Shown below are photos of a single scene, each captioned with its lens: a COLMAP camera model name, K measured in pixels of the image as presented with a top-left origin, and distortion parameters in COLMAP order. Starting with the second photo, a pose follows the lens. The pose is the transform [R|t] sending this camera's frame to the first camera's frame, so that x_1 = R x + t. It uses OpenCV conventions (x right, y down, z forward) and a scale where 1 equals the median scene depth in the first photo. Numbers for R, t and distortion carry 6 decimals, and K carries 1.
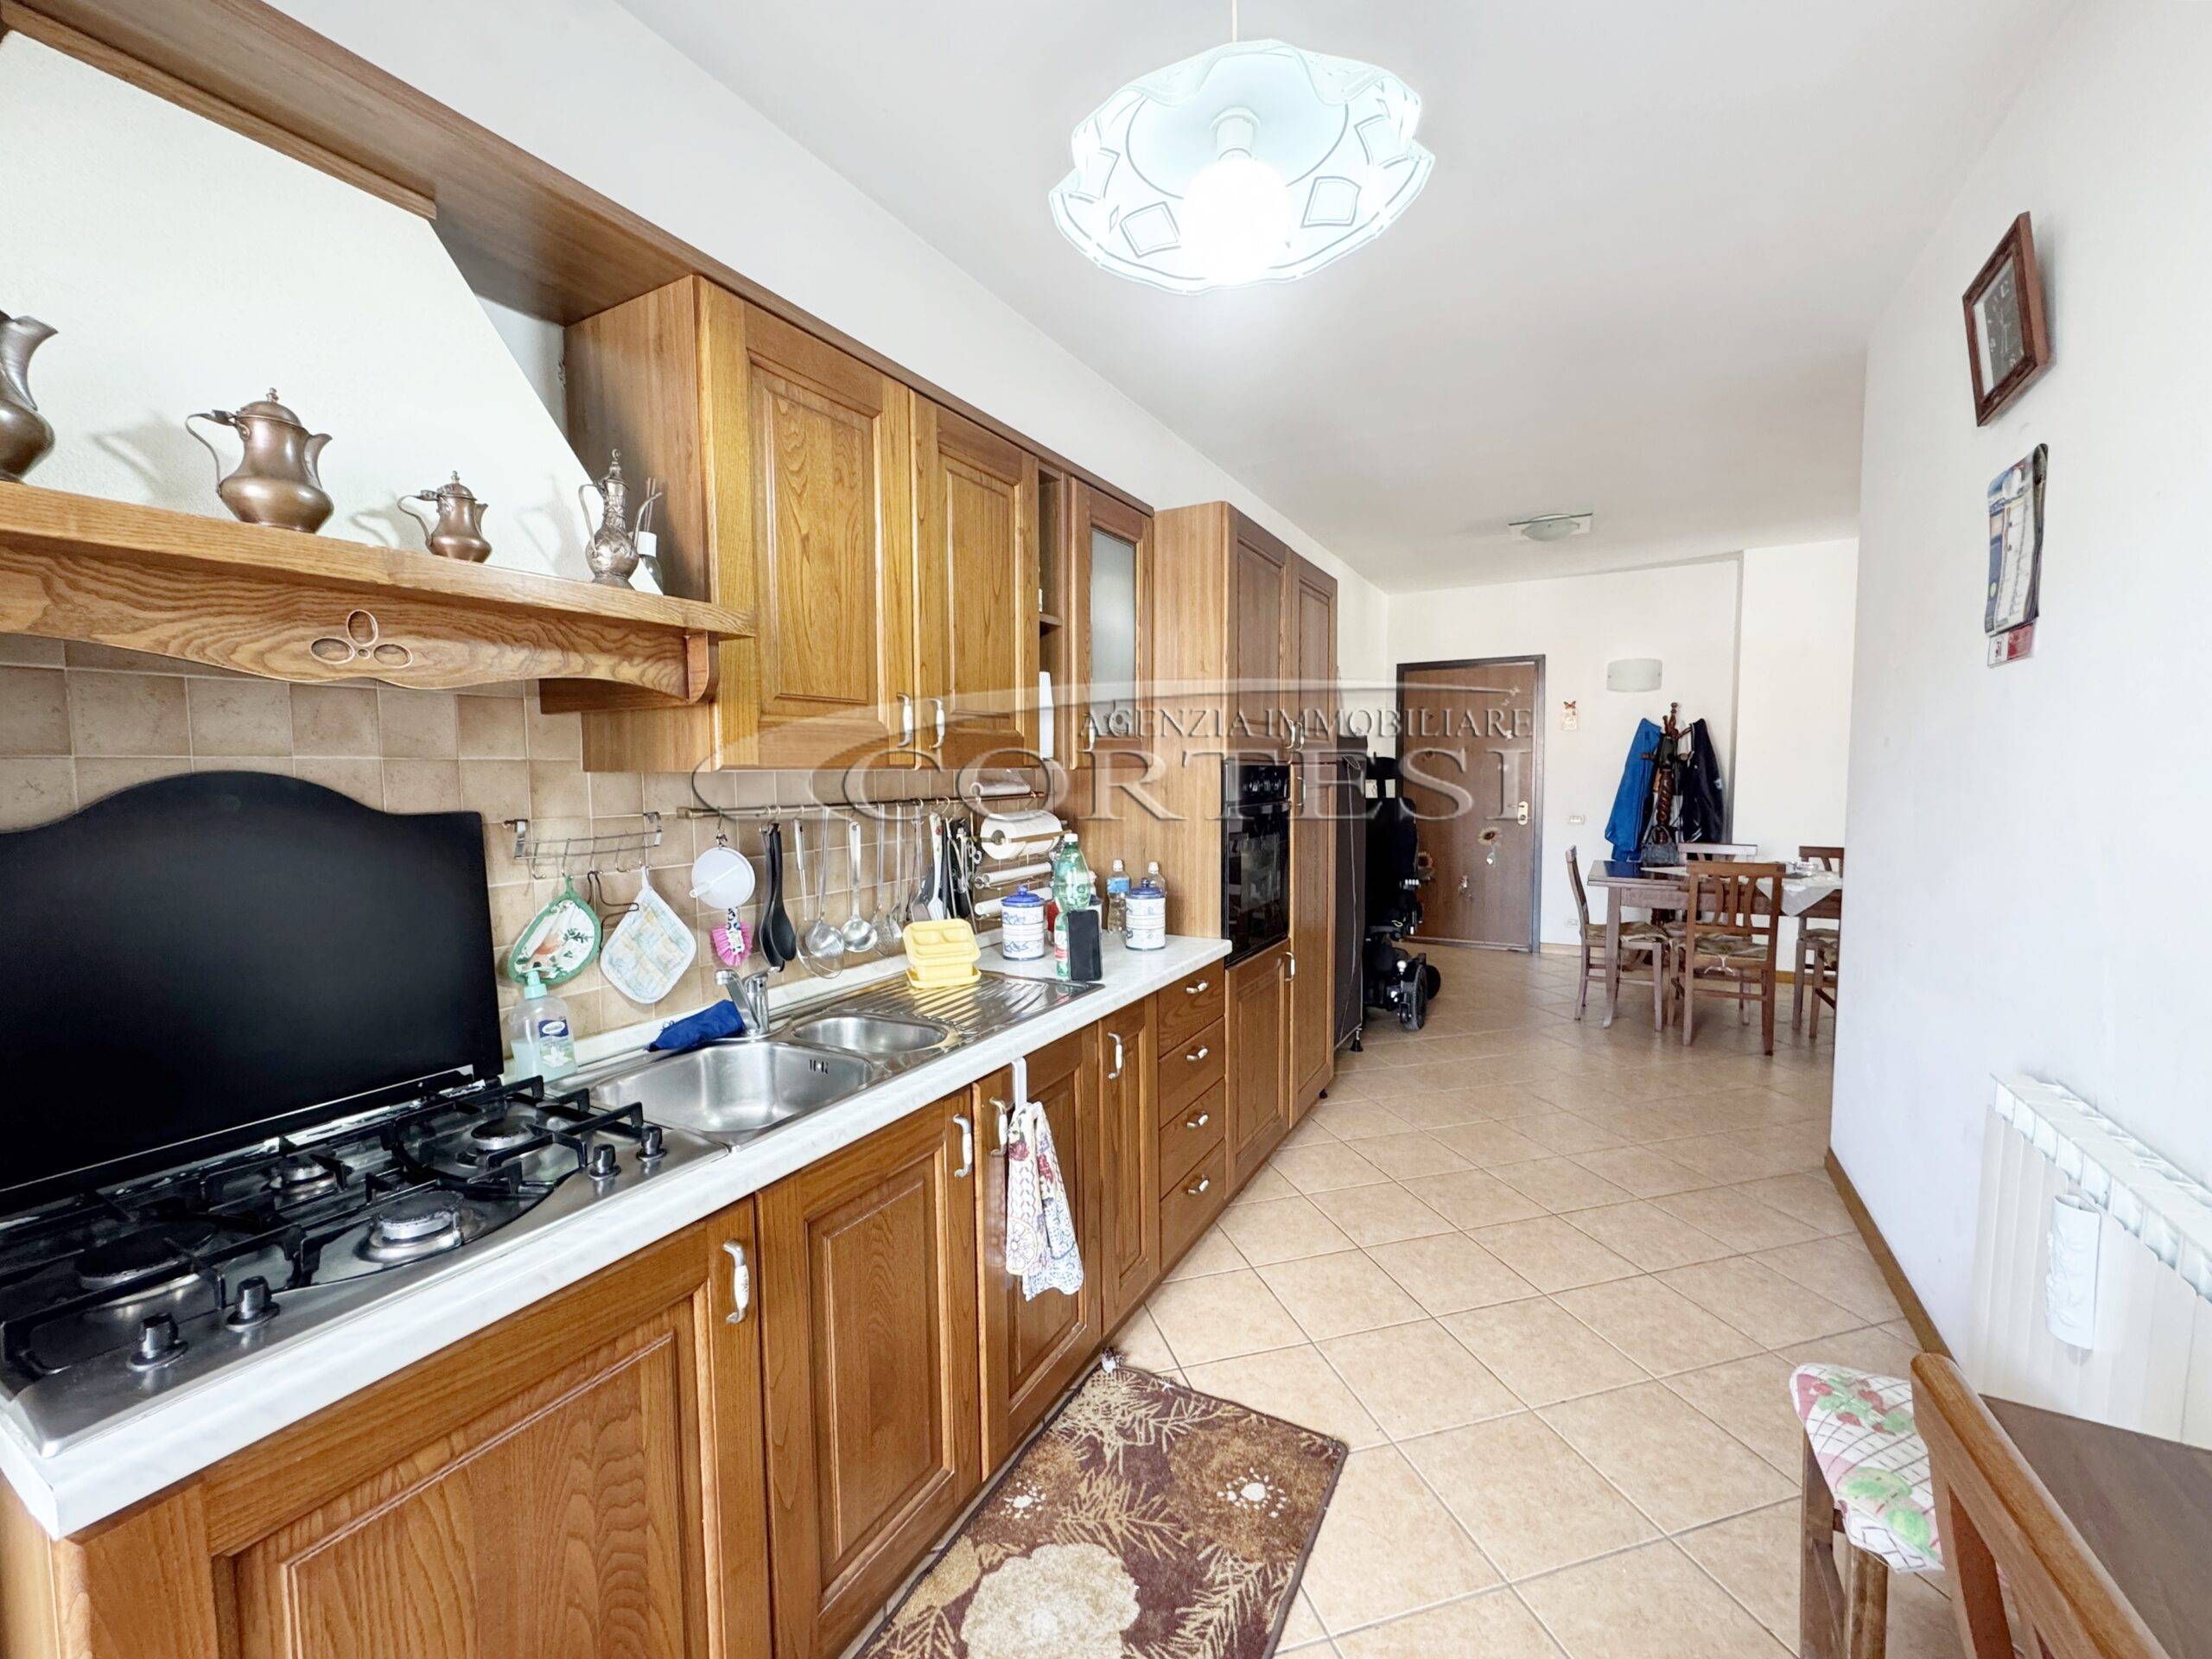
lens RADIAL K [[903.8, 0, 1106.0], [0, 903.8, 829.5], [0, 0, 1]] dist [-0.000914, 0.000319]
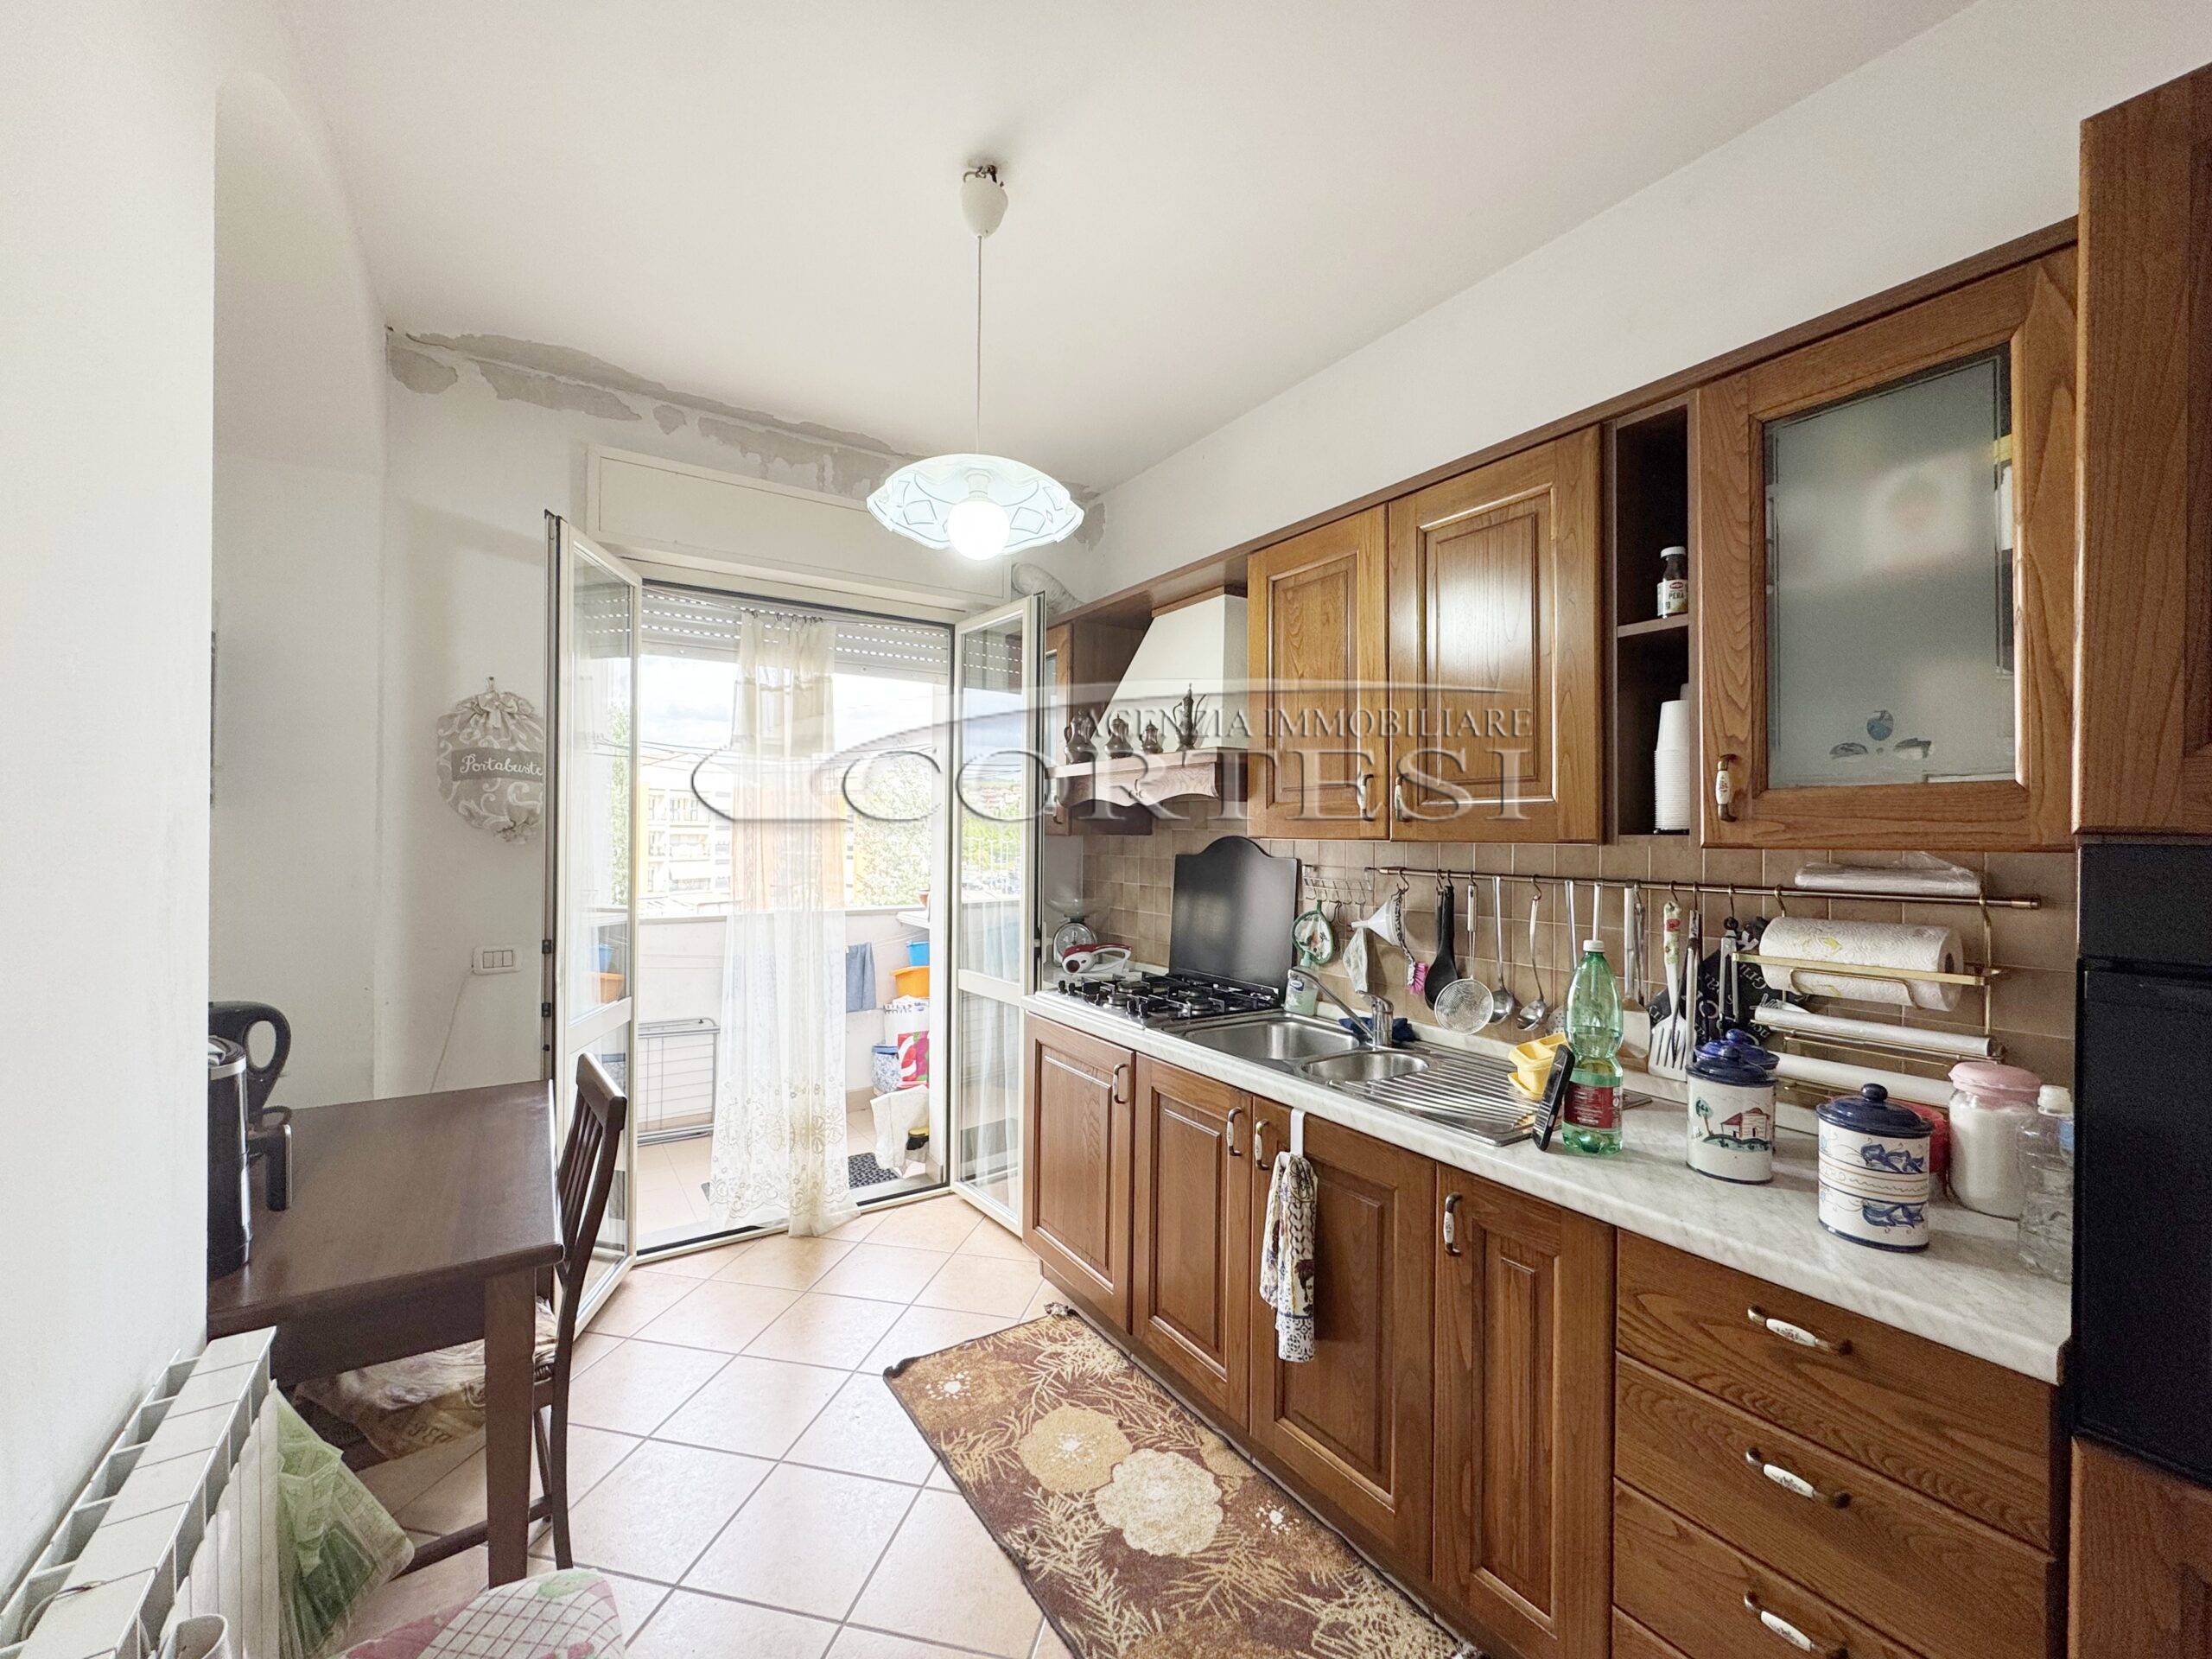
lens RADIAL K [[903.8, 0, 1106.0], [0, 903.8, 829.5], [0, 0, 1]] dist [-0.000914, 0.000319]
pose [[-0.476641, -0.010807, -0.879031, 1.030774], [-0.074442, 0.996829, 0.028109, -0.095261], [0.875940, 0.078835, -0.475934, 1.364294]]
